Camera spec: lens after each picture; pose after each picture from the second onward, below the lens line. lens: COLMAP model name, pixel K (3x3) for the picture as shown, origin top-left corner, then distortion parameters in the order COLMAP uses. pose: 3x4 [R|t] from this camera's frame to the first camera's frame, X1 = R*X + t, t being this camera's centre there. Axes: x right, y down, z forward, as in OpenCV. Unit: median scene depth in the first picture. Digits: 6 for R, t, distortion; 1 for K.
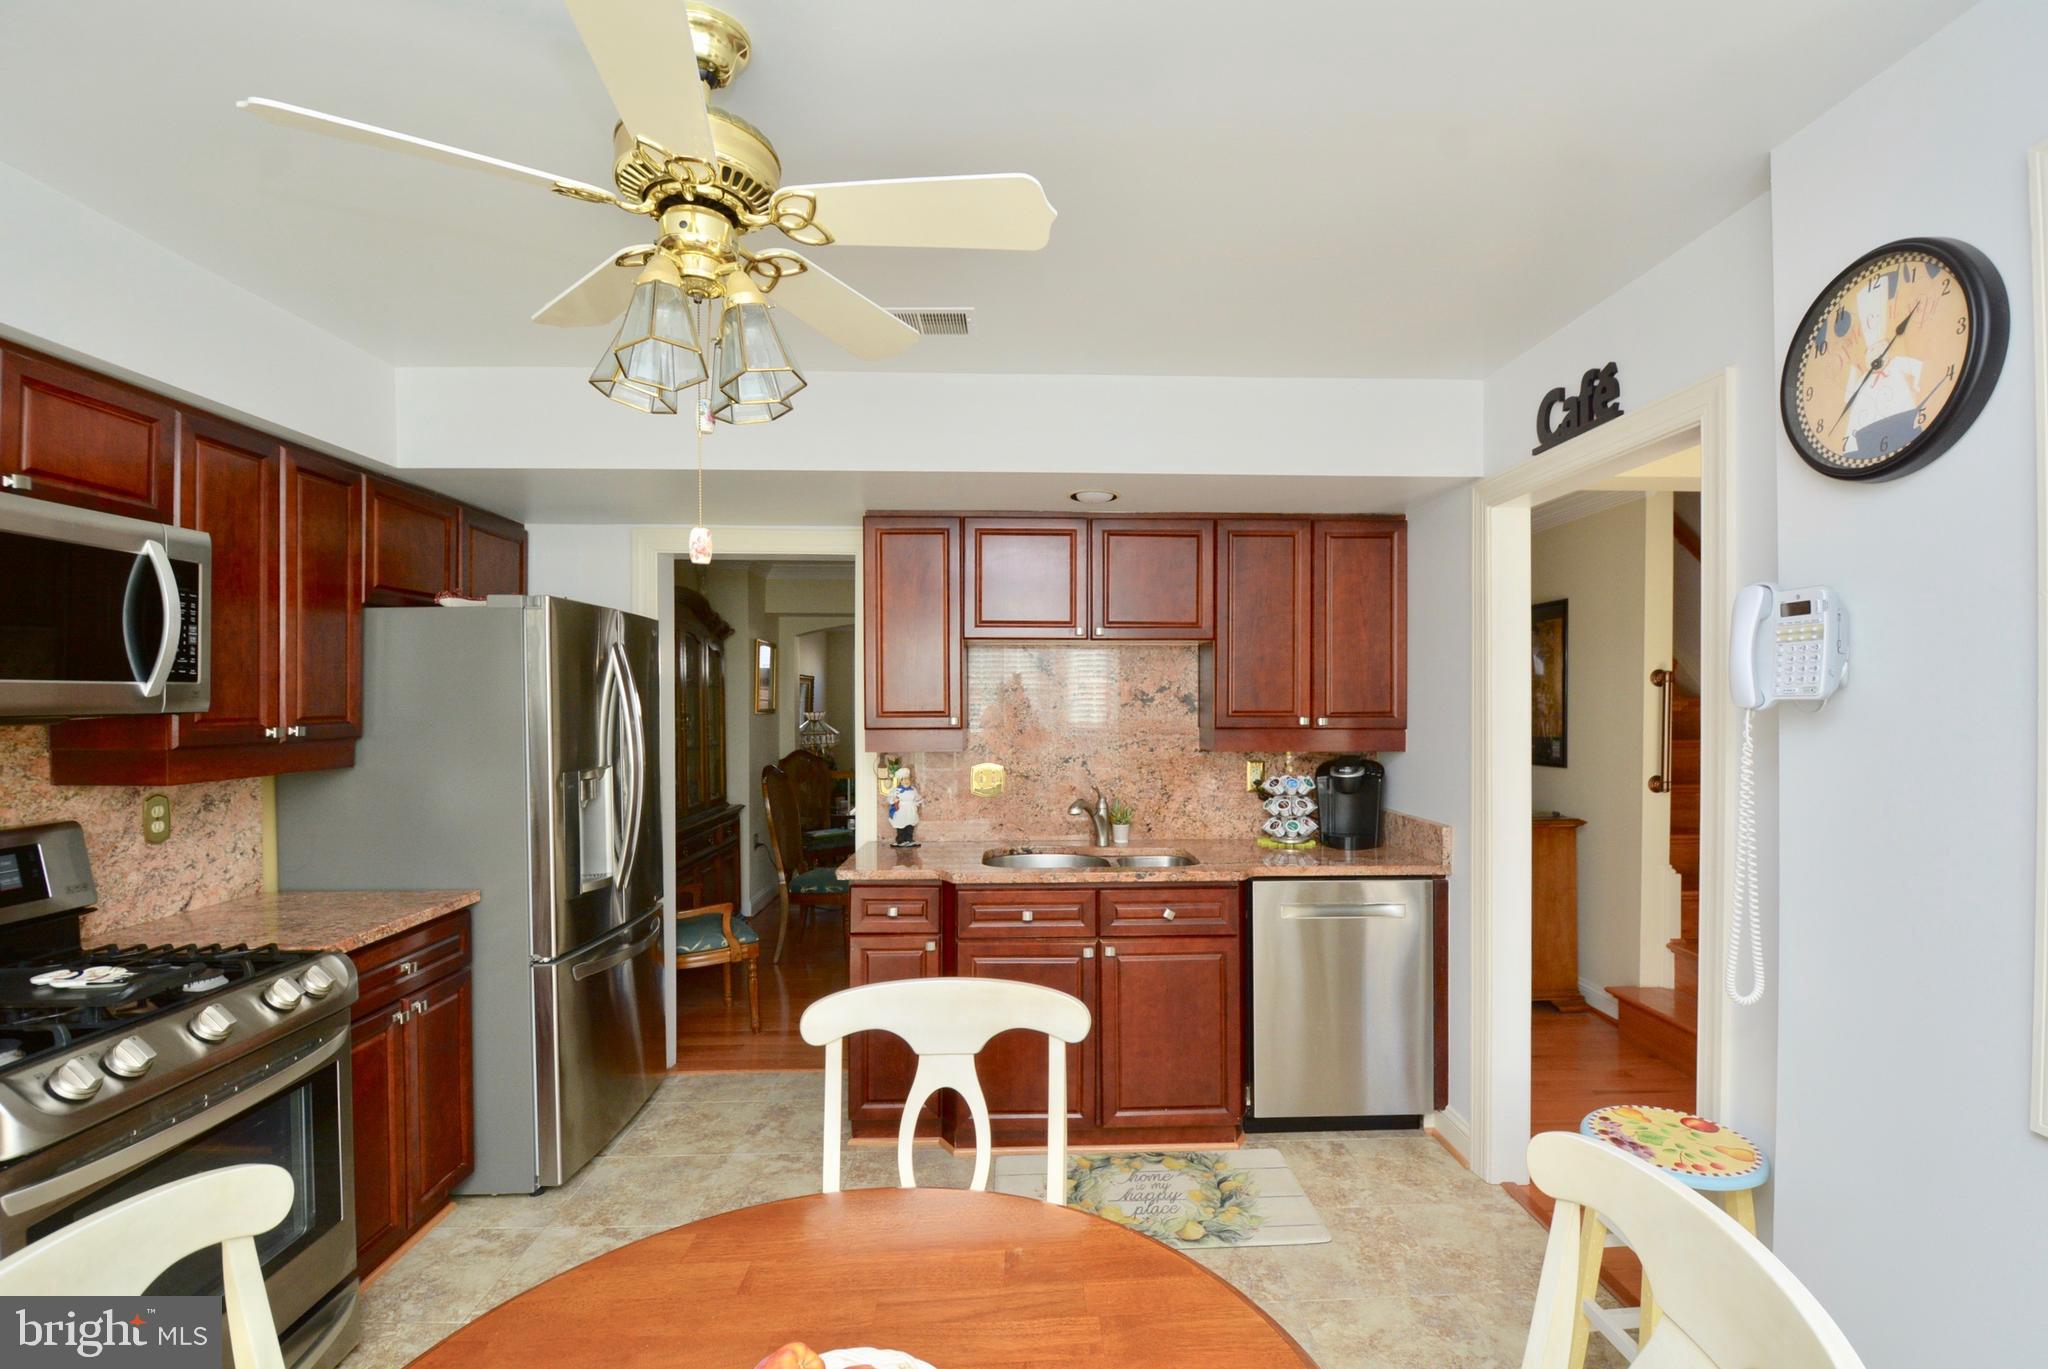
lens RADIAL K [[907.1, 0, 1024.3], [0, 907.1, 707.5], [0, 0, 1]] dist [0.016637, -0.022991]
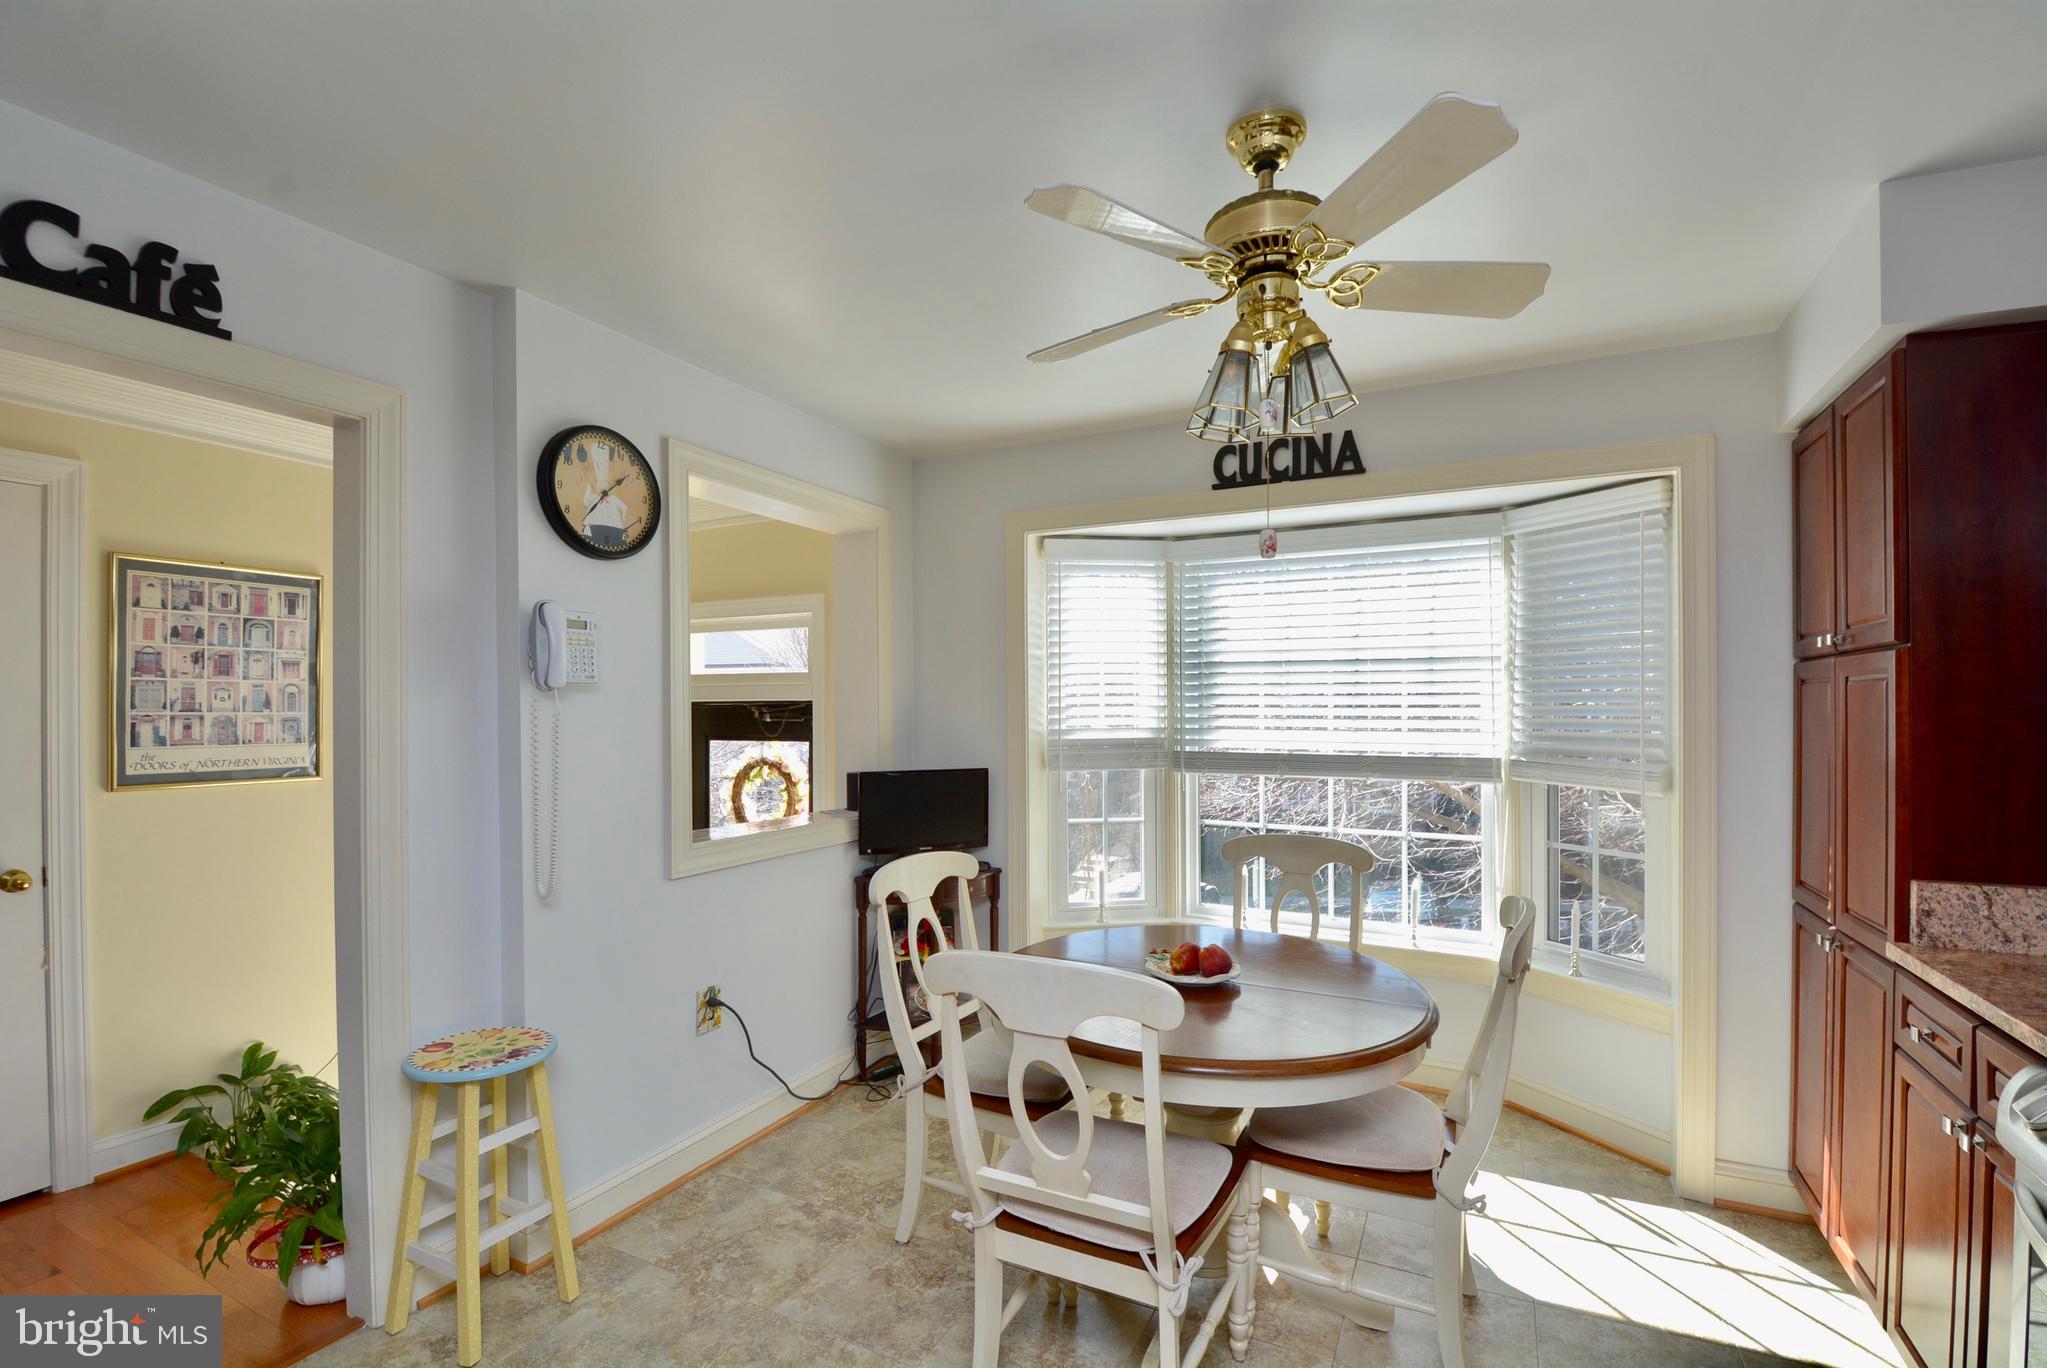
lens RADIAL K [[906.6, 0, 1023.8], [0, 906.6, 707.0], [0, 0, 1]] dist [0.016637, -0.022991]
pose [[-0.884347, 0.005398, 0.466799, -0.279544], [0.008361, 0.999956, 0.004277, 0.016562], [-0.466756, 0.007686, -0.884353, 1.013189]]
